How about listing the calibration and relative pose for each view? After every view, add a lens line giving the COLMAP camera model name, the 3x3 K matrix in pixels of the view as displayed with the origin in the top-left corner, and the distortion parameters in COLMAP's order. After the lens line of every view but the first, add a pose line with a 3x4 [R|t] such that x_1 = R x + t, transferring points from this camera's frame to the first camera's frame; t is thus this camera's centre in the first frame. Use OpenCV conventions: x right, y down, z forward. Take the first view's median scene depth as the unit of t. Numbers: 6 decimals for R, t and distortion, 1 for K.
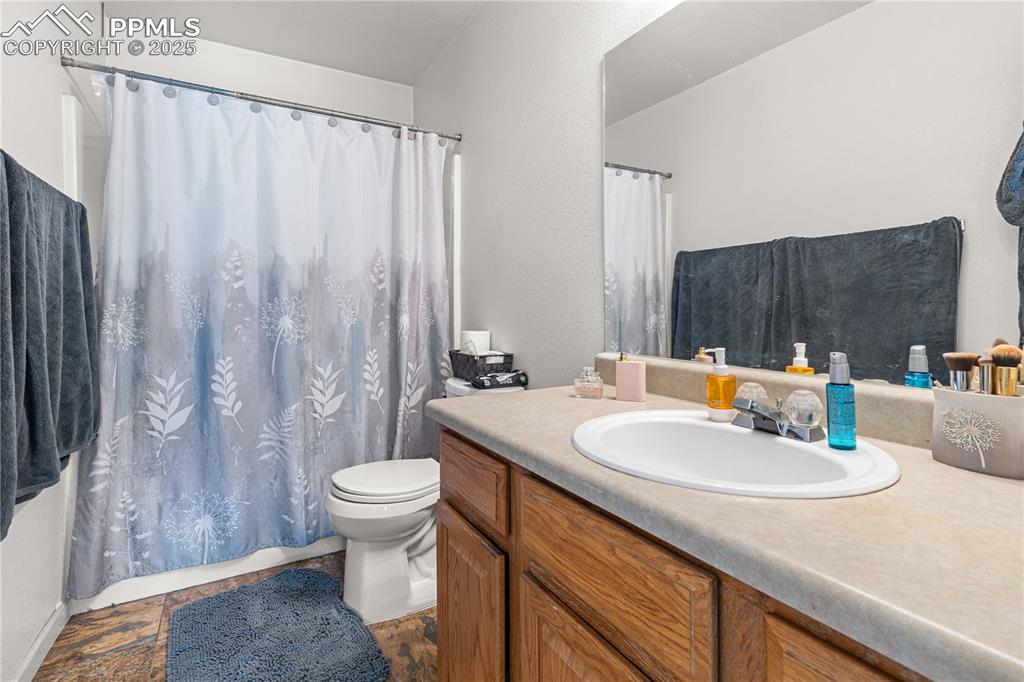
lens RADIAL K [[487.1, 0, 512.8], [0, 487.1, 336.7], [0, 0, 1]] dist [0.004764, -0.000014]
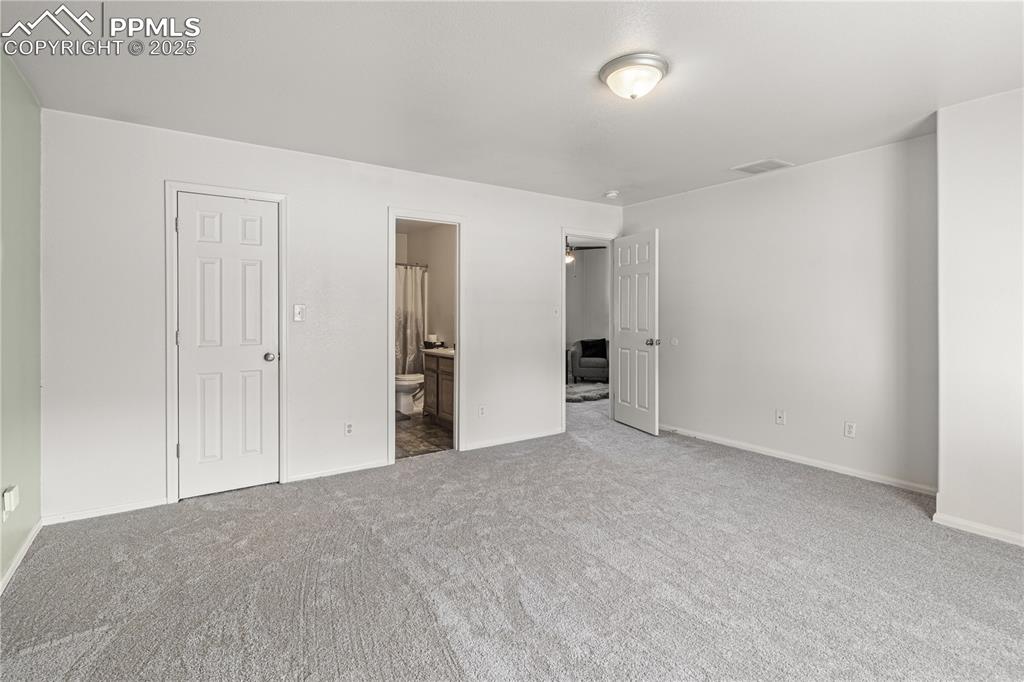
lens RADIAL K [[487.1, 0, 510.6], [0, 487.1, 339.8], [0, 0, 1]] dist [0.004764, -0.000014]
pose [[0.997095, 0.002072, 0.076140, 0.169776], [-0.002042, 0.999998, -0.000471, 0.017744], [-0.076141, 0.000314, 0.997097, -1.969660]]
